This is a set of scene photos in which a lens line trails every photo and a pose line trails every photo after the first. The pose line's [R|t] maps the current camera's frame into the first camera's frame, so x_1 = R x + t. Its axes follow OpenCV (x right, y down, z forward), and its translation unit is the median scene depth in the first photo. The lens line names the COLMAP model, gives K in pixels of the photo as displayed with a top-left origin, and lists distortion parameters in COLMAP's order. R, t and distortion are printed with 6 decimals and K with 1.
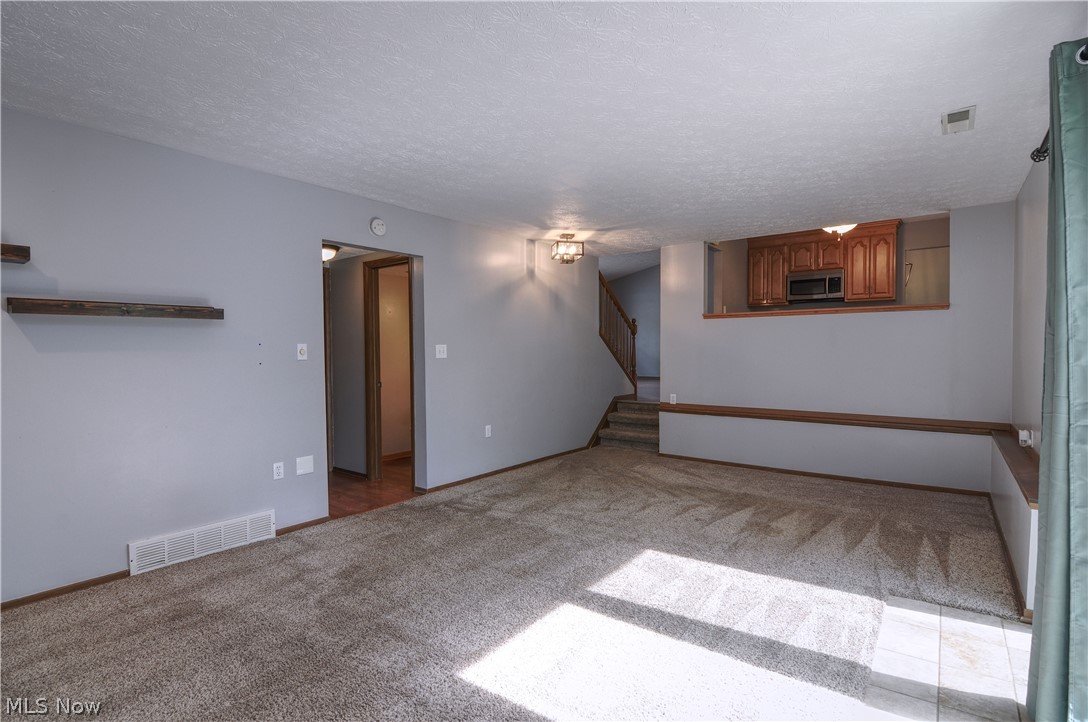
lens RADIAL K [[523.3, 0, 545.9], [0, 523.3, 361.9], [0, 0, 1]] dist [0.000966, -0.008935]
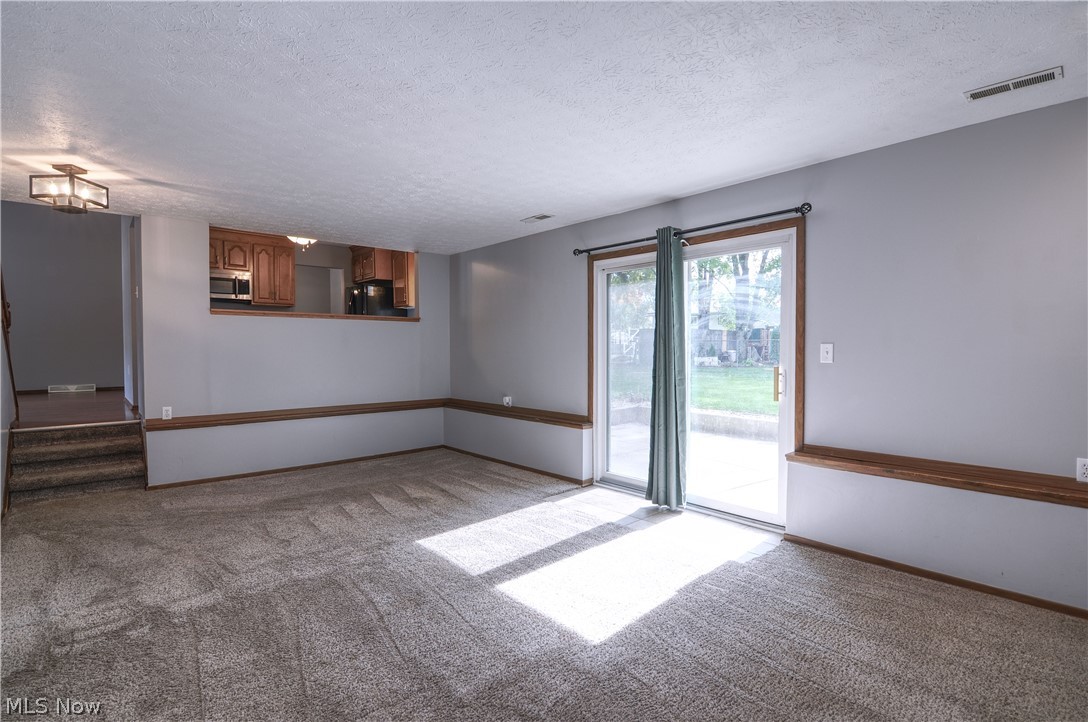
lens RADIAL K [[523.3, 0, 545.9], [0, 523.3, 361.9], [0, 0, 1]] dist [0.000966, -0.008935]
pose [[0.190097, -0.018563, 0.981590, -0.631121], [0.021922, 0.999652, 0.014659, -0.007068], [-0.981521, 0.018732, 0.190437, 0.440588]]
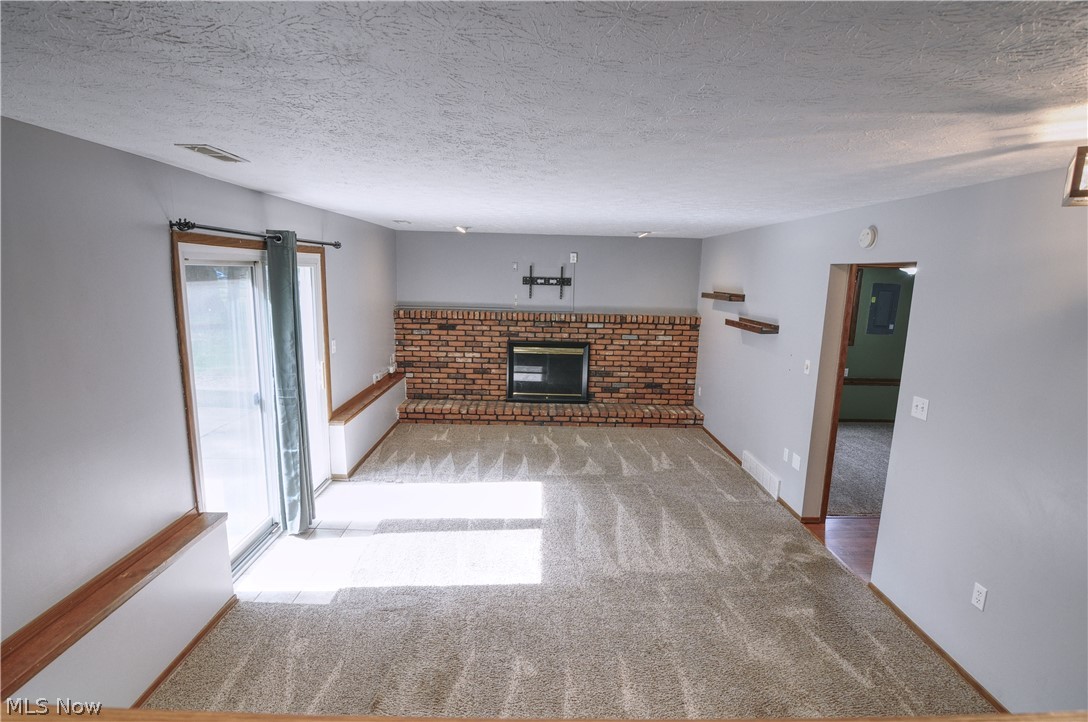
lens RADIAL K [[523.3, 0, 545.9], [0, 523.3, 361.9], [0, 0, 1]] dist [0.000966, -0.008935]
pose [[-0.782418, 0.104015, -0.614005, 0.623578], [-0.019365, 0.981412, 0.190932, -0.202529], [0.622452, 0.161279, -0.765861, 1.394789]]
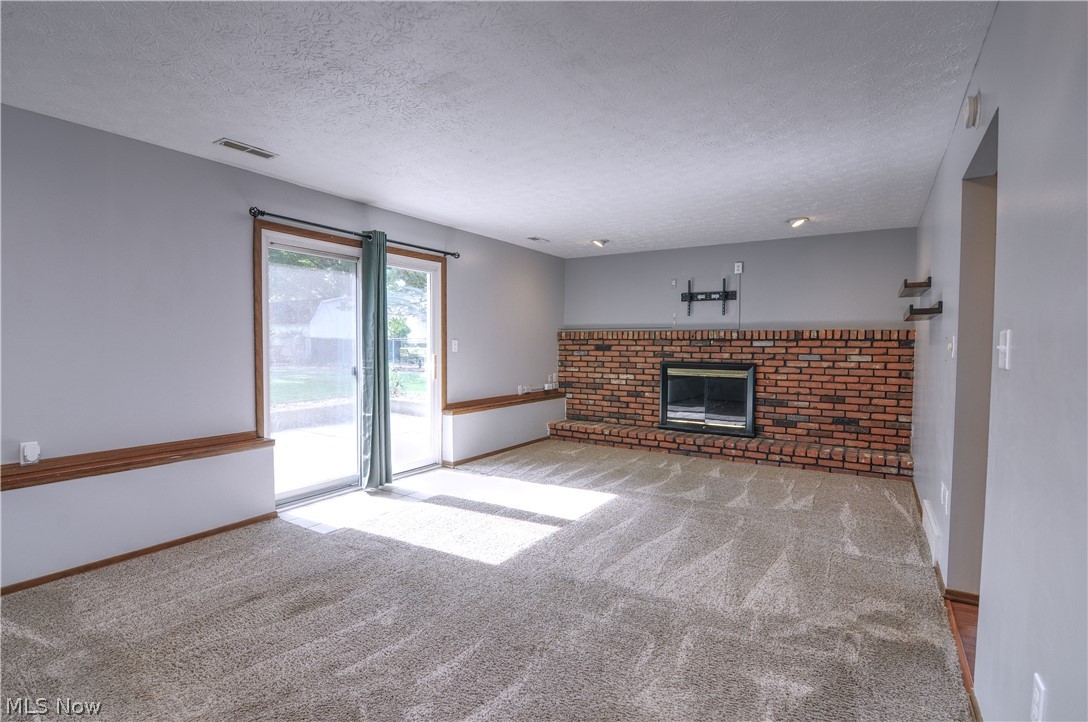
lens RADIAL K [[523.3, 0, 545.9], [0, 523.3, 361.9], [0, 0, 1]] dist [0.000966, -0.008935]
pose [[-0.995306, 0.015251, -0.095567, 0.159030], [0.010320, 0.998600, 0.051883, -0.024658], [0.096225, 0.050653, -0.994070, 1.536838]]
